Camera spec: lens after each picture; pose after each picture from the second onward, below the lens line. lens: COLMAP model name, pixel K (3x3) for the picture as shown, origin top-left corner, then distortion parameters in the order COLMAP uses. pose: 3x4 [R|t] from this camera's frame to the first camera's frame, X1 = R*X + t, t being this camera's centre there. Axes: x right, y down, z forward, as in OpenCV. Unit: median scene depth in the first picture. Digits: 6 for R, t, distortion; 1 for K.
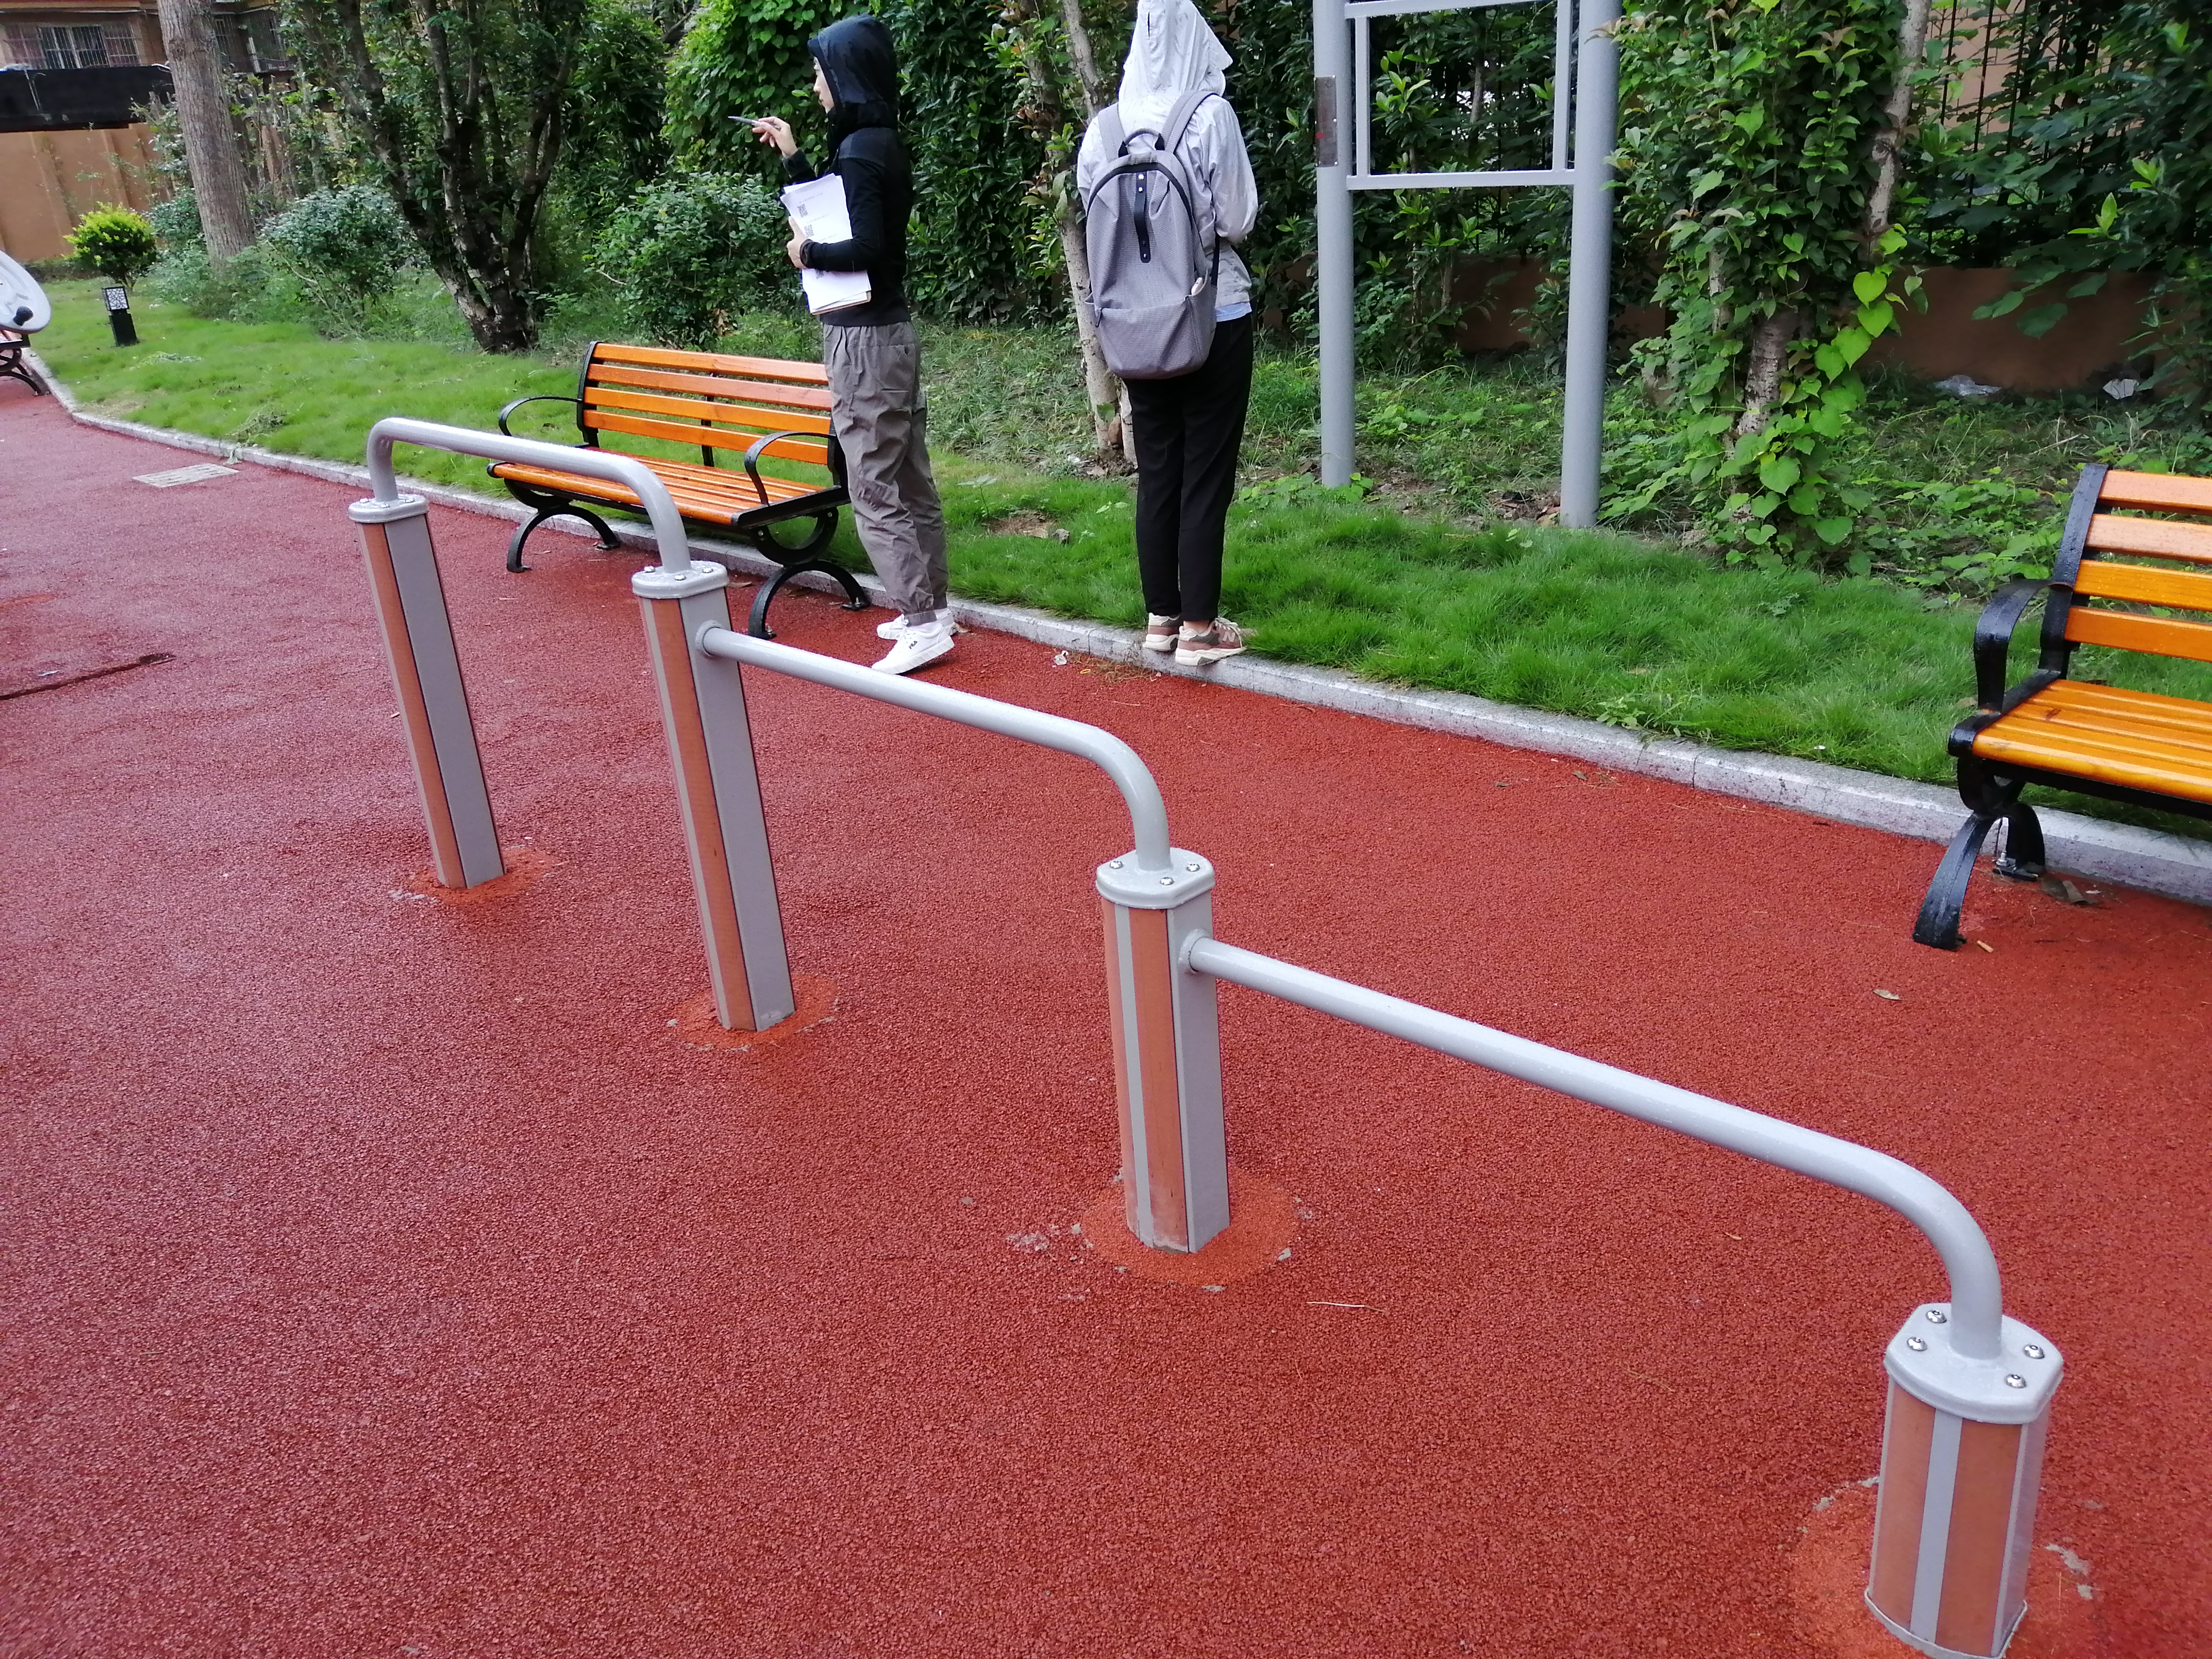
lens RADIAL K [[1614.6, 0, 1045.0], [0, 1614.6, 831.1], [0, 0, 1]] dist [0.065480, -0.129228]
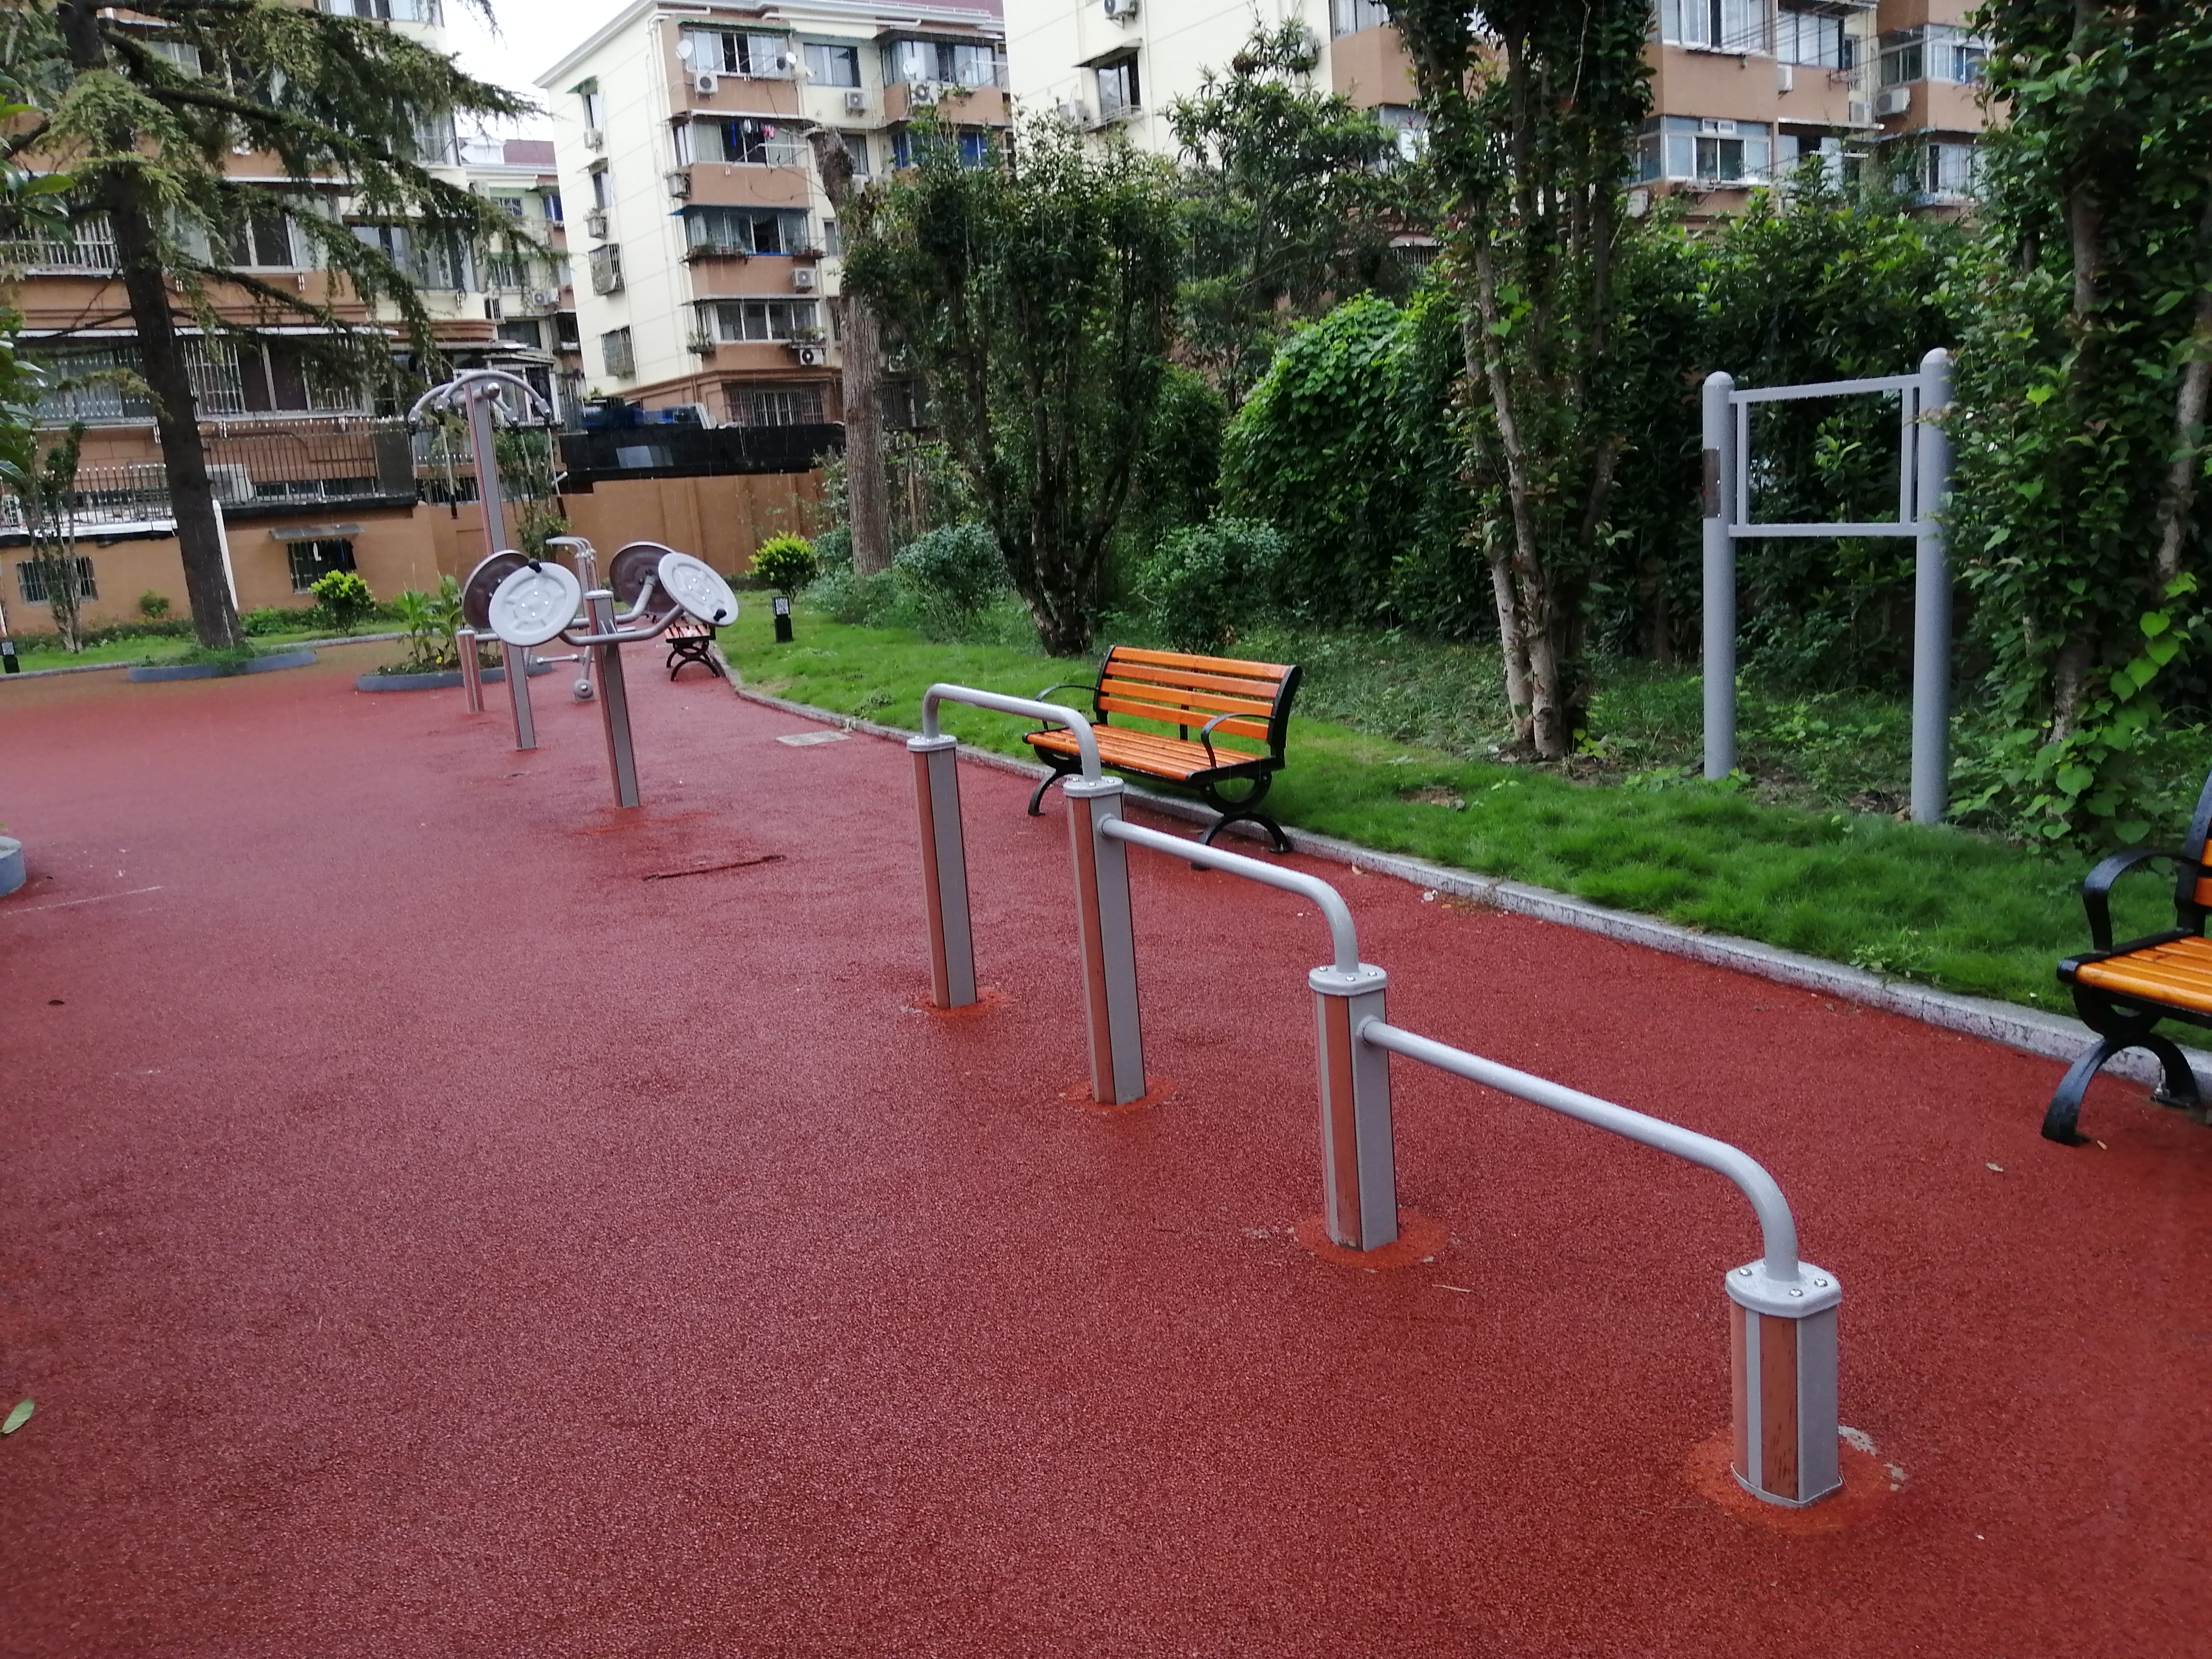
lens RADIAL K [[1655.8, 0, 1142.8], [0, 1655.8, 826.2], [0, 0, 1]] dist [0.064805, -0.229787]
pose [[0.959598, 0.053467, -0.276250, 0.137901], [-0.105530, 0.978503, -0.177187, 0.083202], [0.260837, 0.199181, 0.944611, -0.247199]]
